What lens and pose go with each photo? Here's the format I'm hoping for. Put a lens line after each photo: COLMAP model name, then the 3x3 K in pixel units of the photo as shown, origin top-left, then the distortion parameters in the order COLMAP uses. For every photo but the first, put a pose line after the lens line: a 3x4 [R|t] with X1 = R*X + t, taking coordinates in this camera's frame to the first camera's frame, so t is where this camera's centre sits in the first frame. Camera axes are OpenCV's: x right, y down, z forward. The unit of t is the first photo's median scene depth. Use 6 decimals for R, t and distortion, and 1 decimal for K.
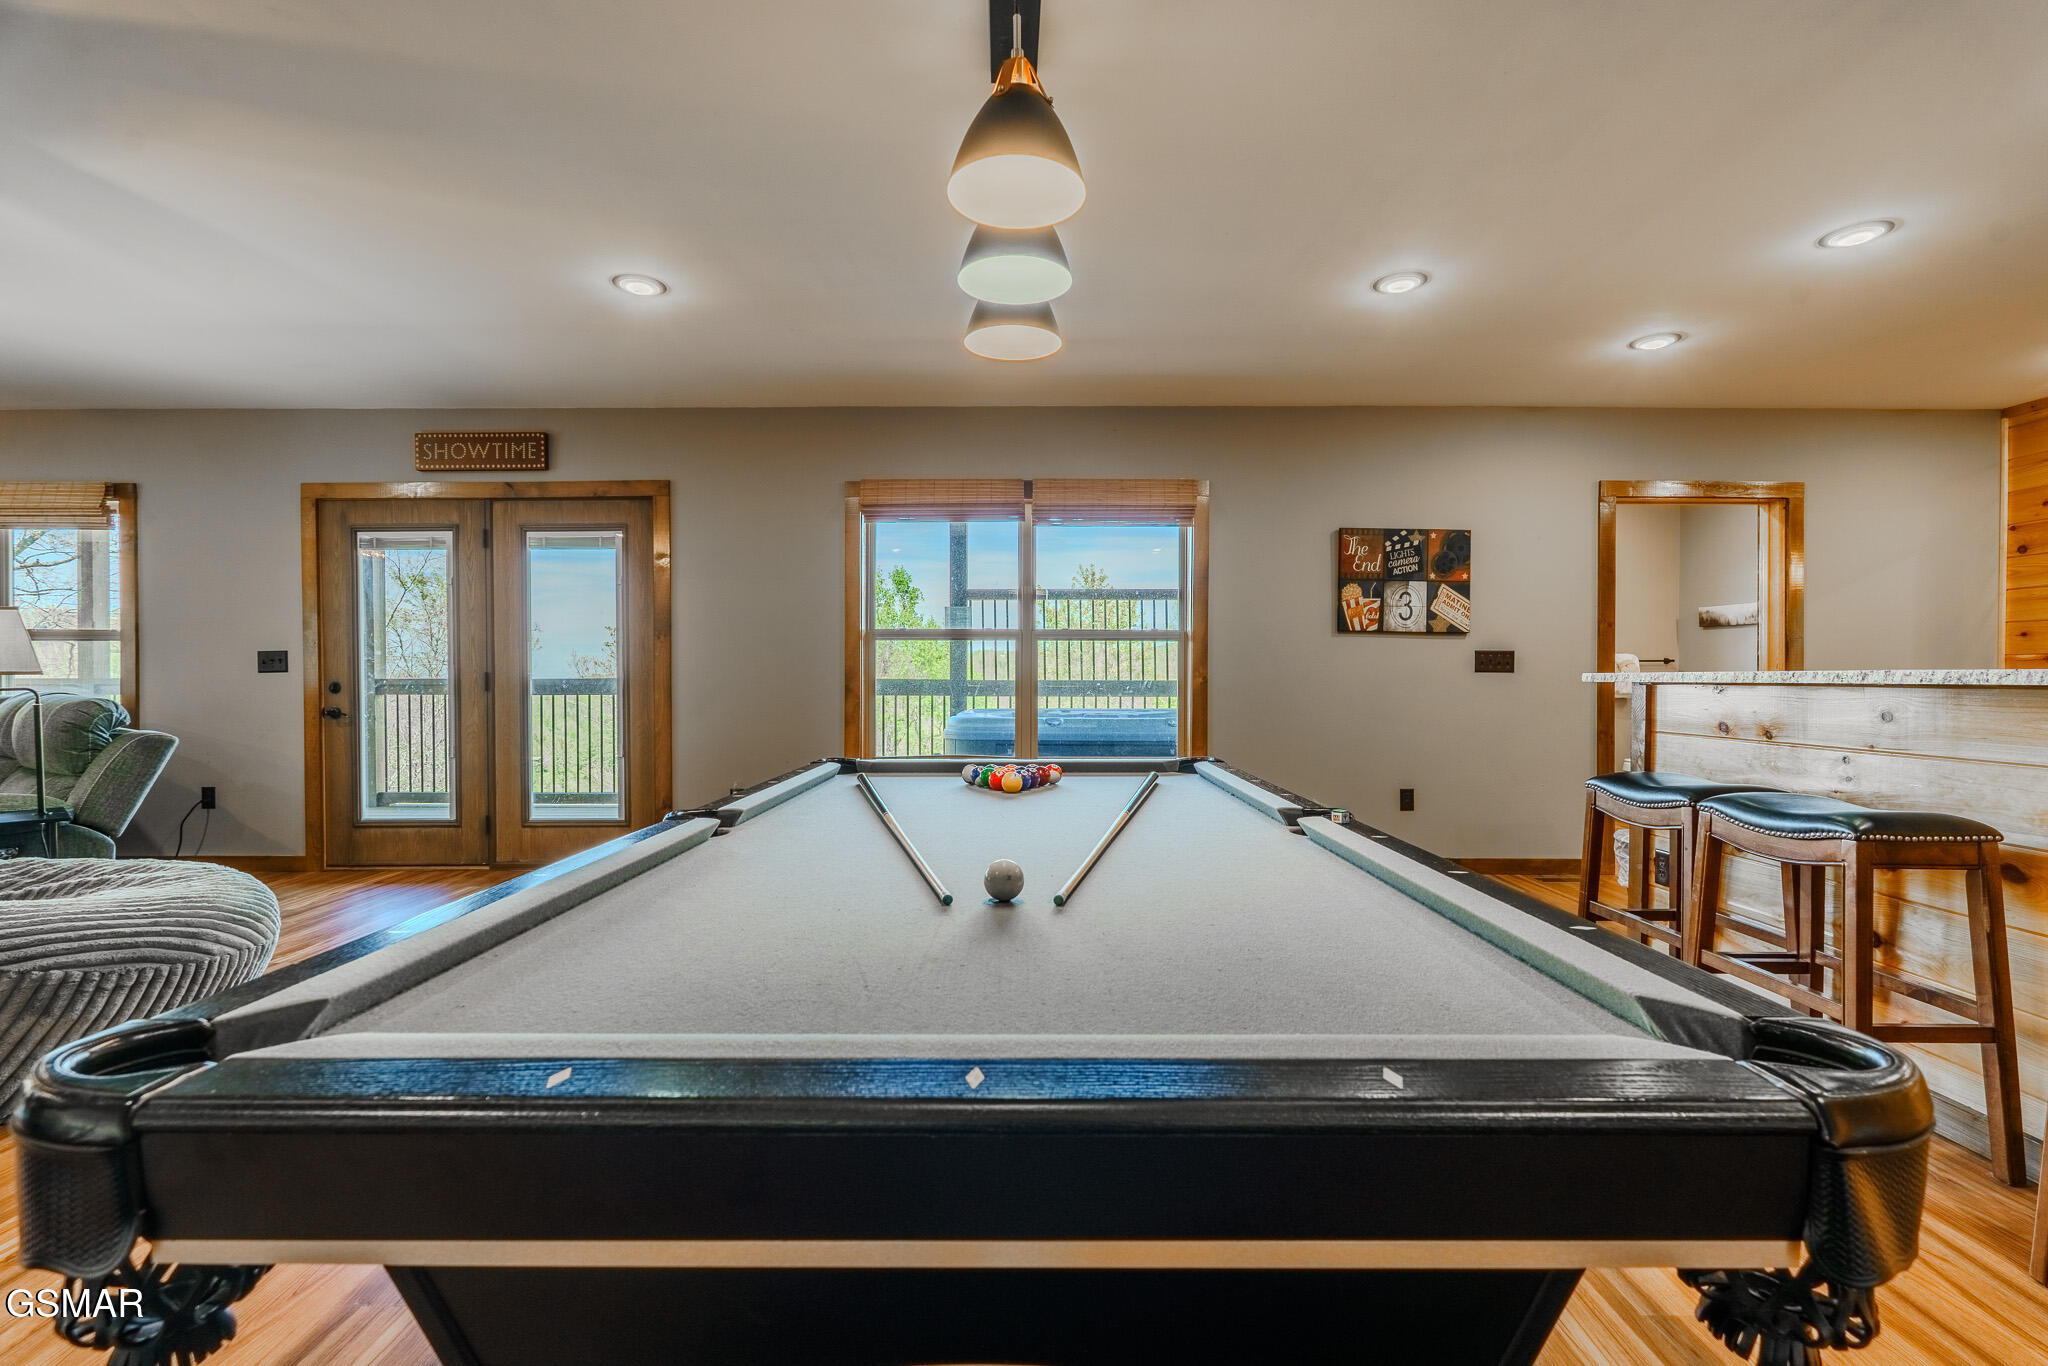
lens RADIAL K [[1045.7, 0, 1024.0], [0, 1045.7, 683.0], [0, 0, 1]] dist [-0.009959, -0.000208]
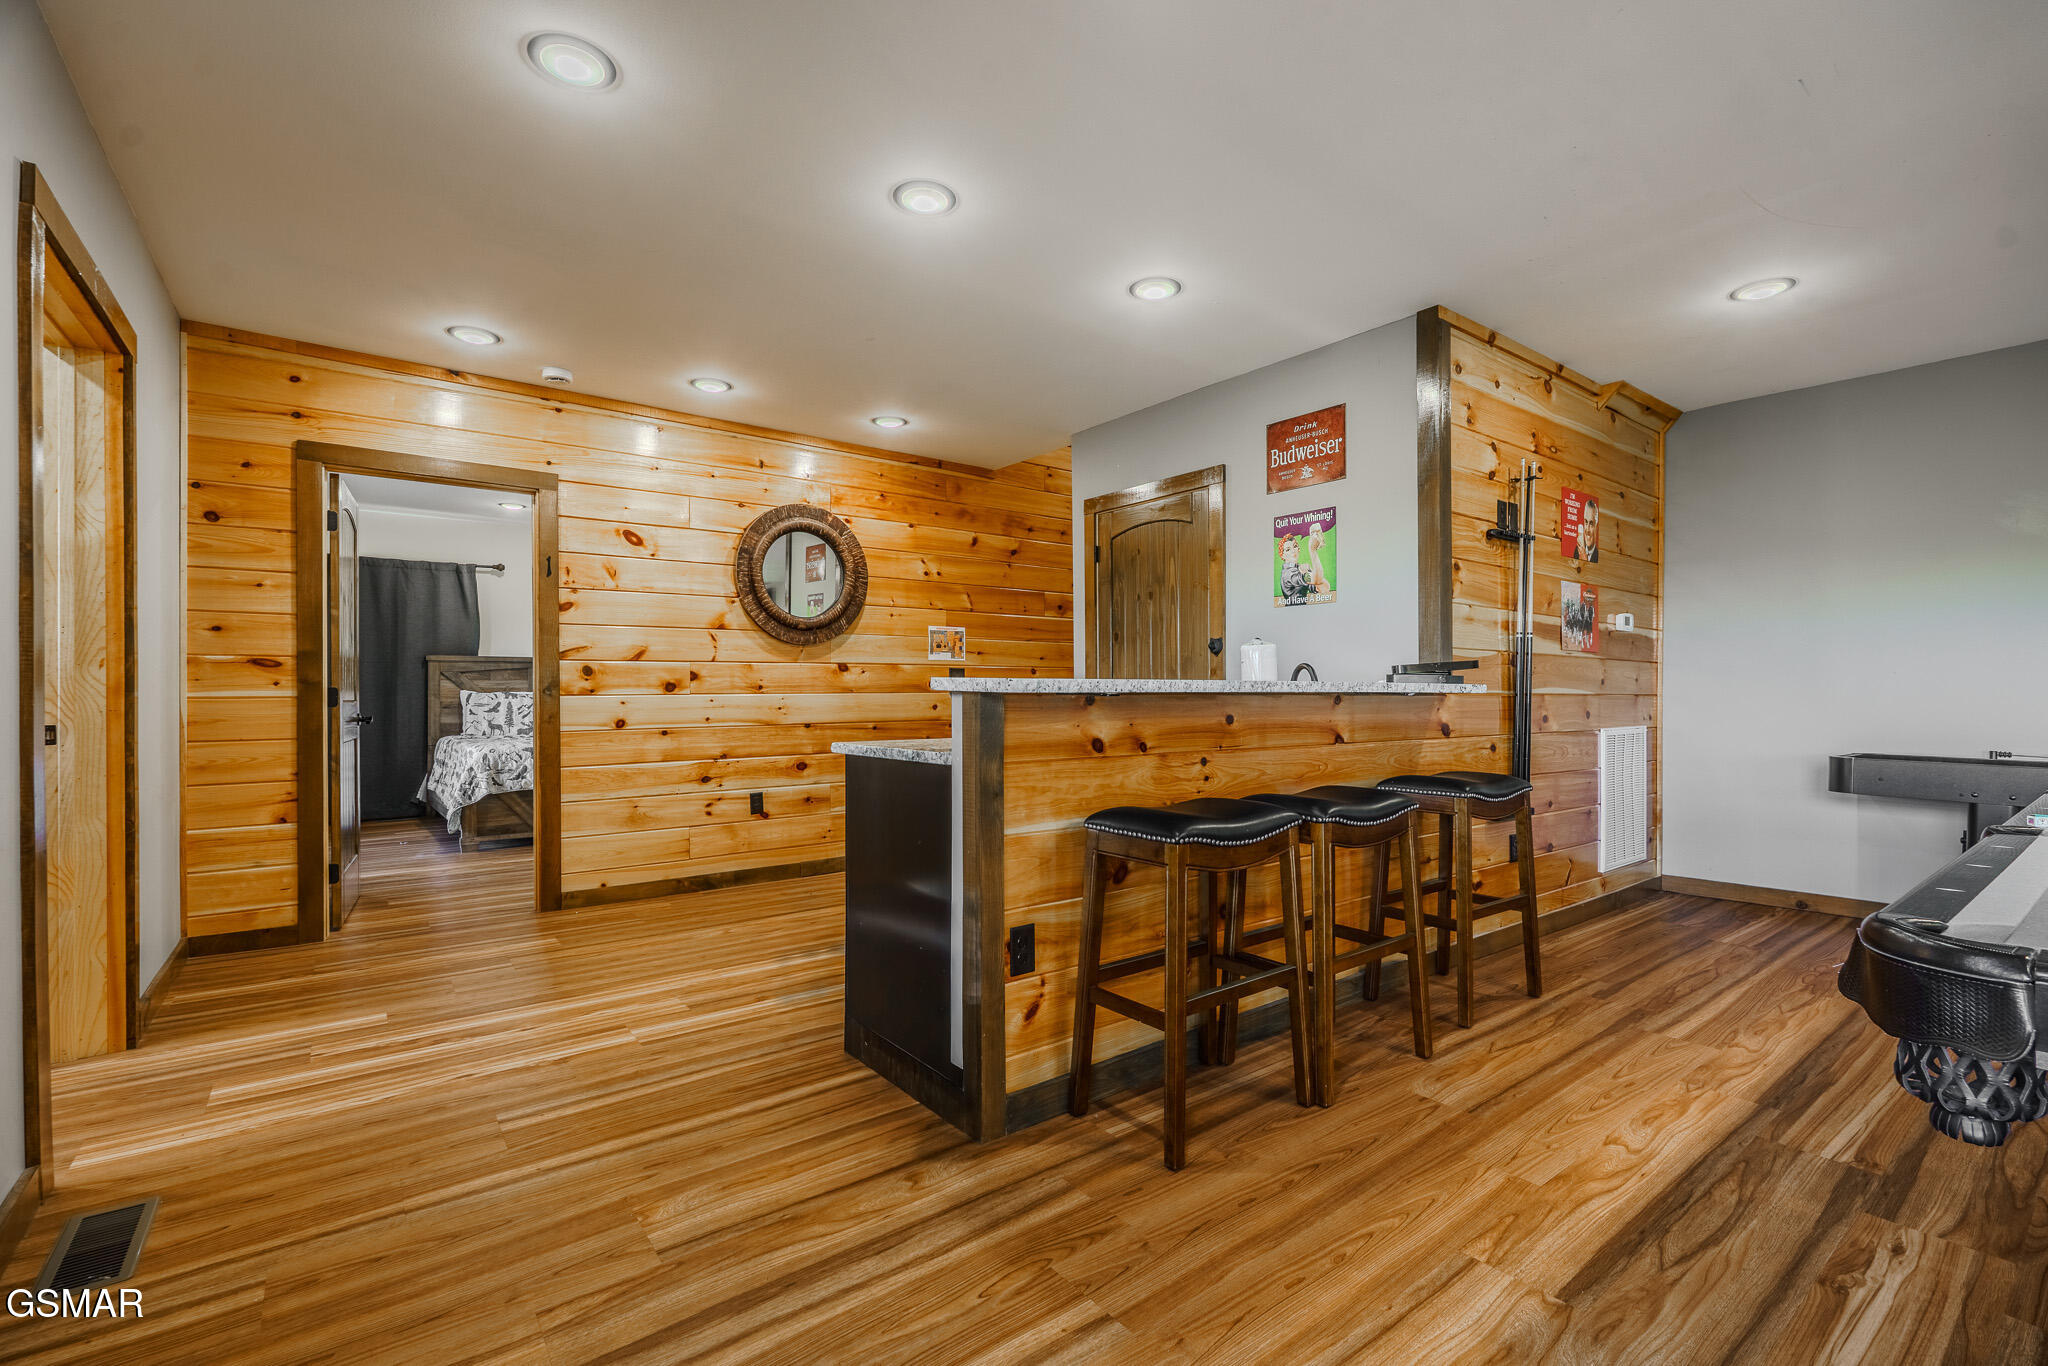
lens RADIAL K [[903.1, 0, 1029.5], [0, 903.1, 689.3], [0, 0, 1]] dist [-0.001553, -0.000046]
pose [[-0.609807, -0.006452, 0.792524, 0.064219], [0.000283, 0.999965, 0.008359, -0.006997], [-0.792550, 0.005322, -0.609783, 0.920604]]
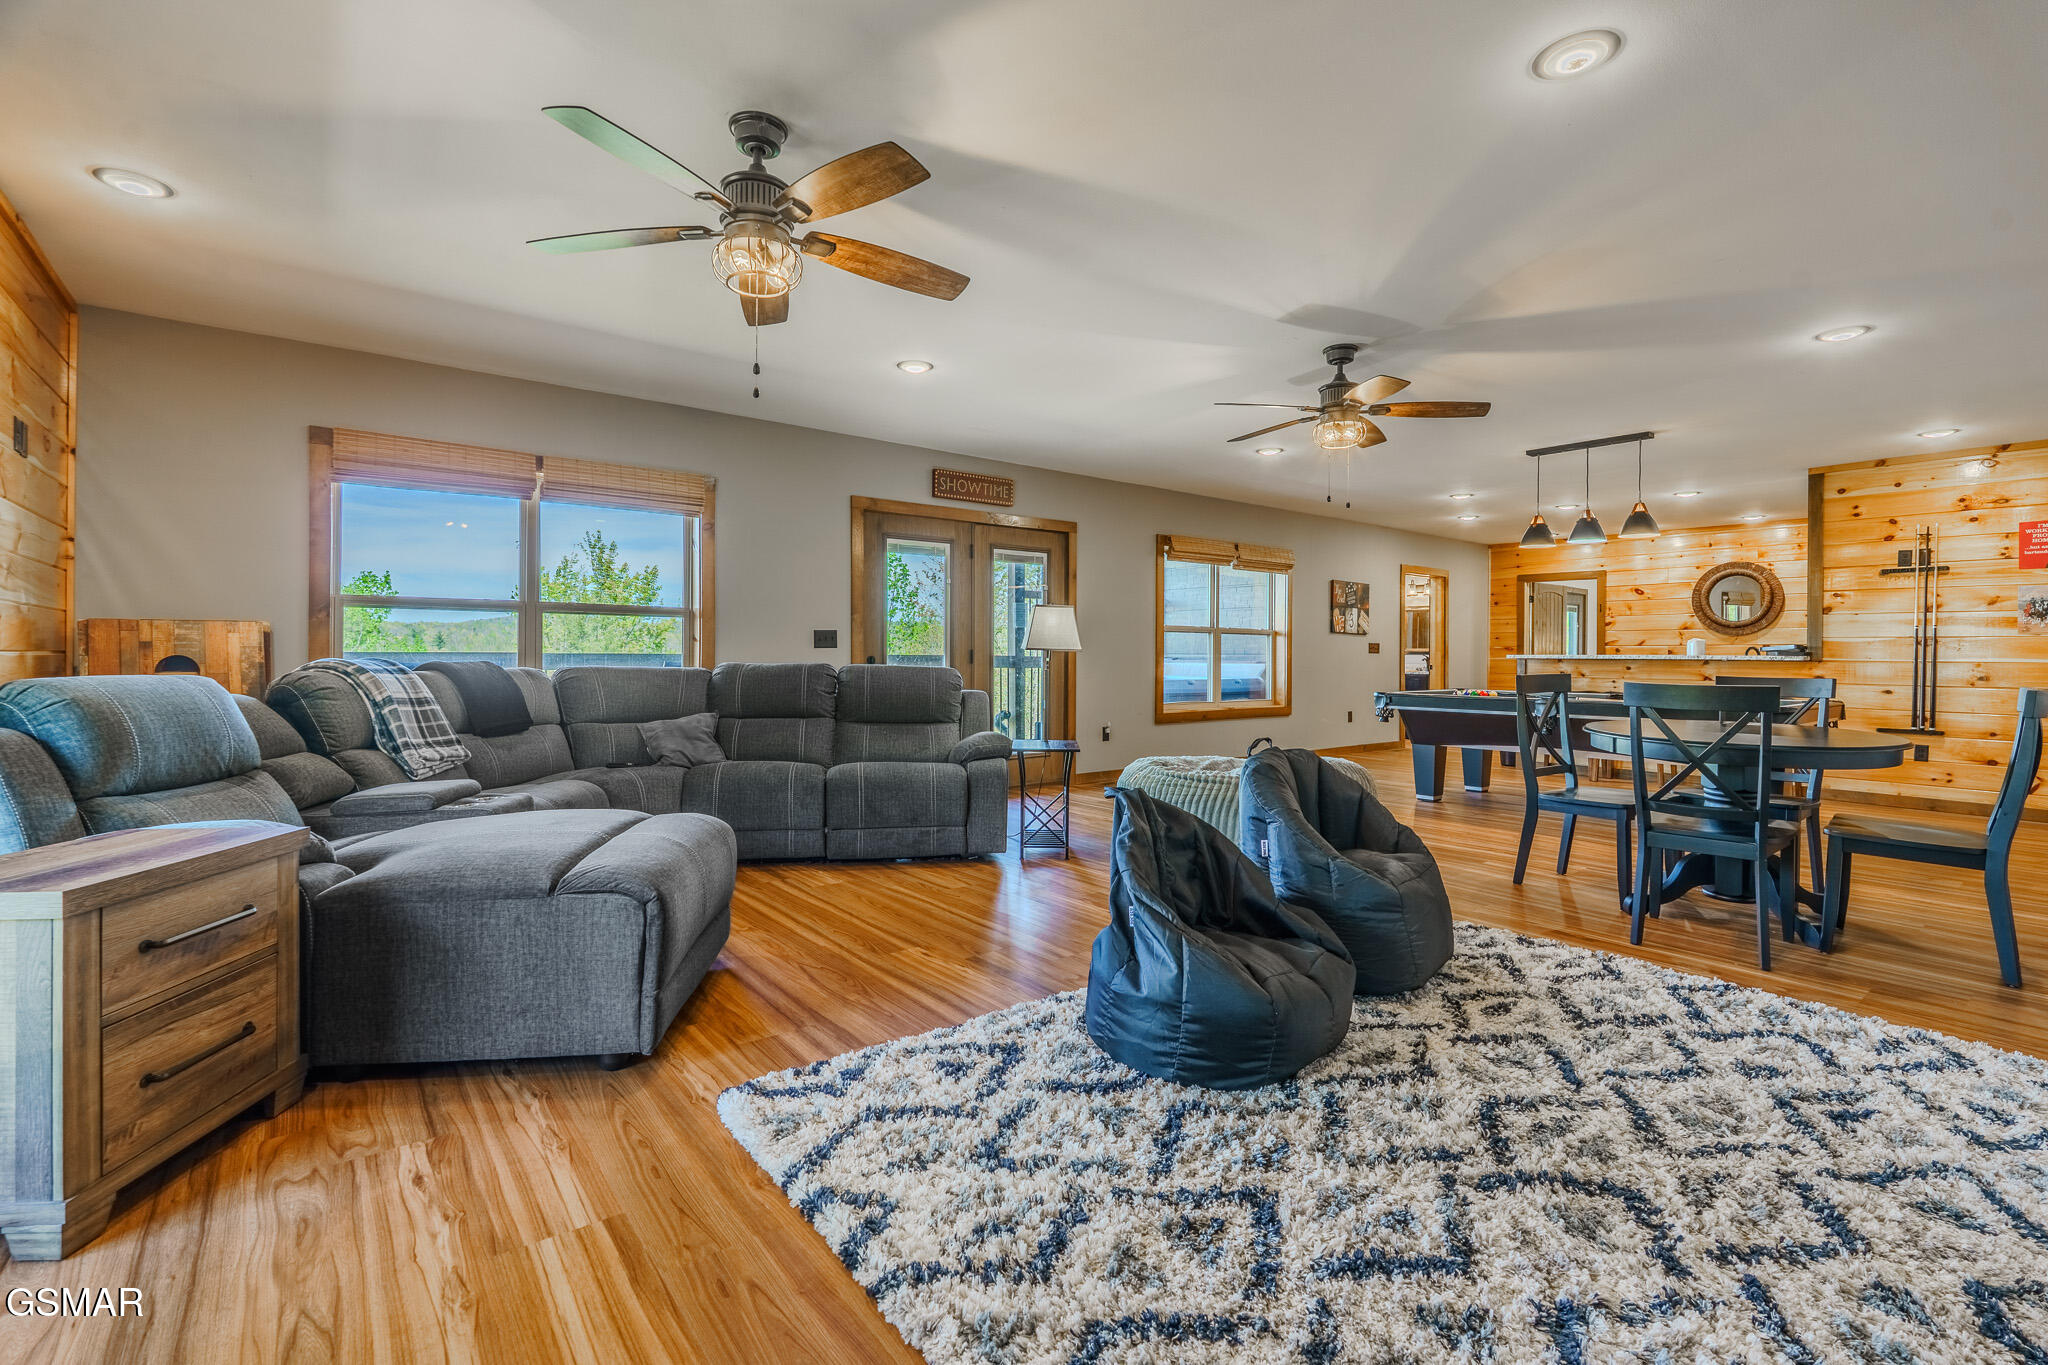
lens RADIAL K [[917.2, 0, 1027.2], [0, 917.2, 653.0], [0, 0, 1]] dist [-0.001584, -0.000068]
pose [[0.778582, 0.006120, 0.627513, -1.228411], [-0.004160, 0.999981, -0.004590, 0.000013], [-0.627529, 0.000963, 0.778593, 0.017275]]
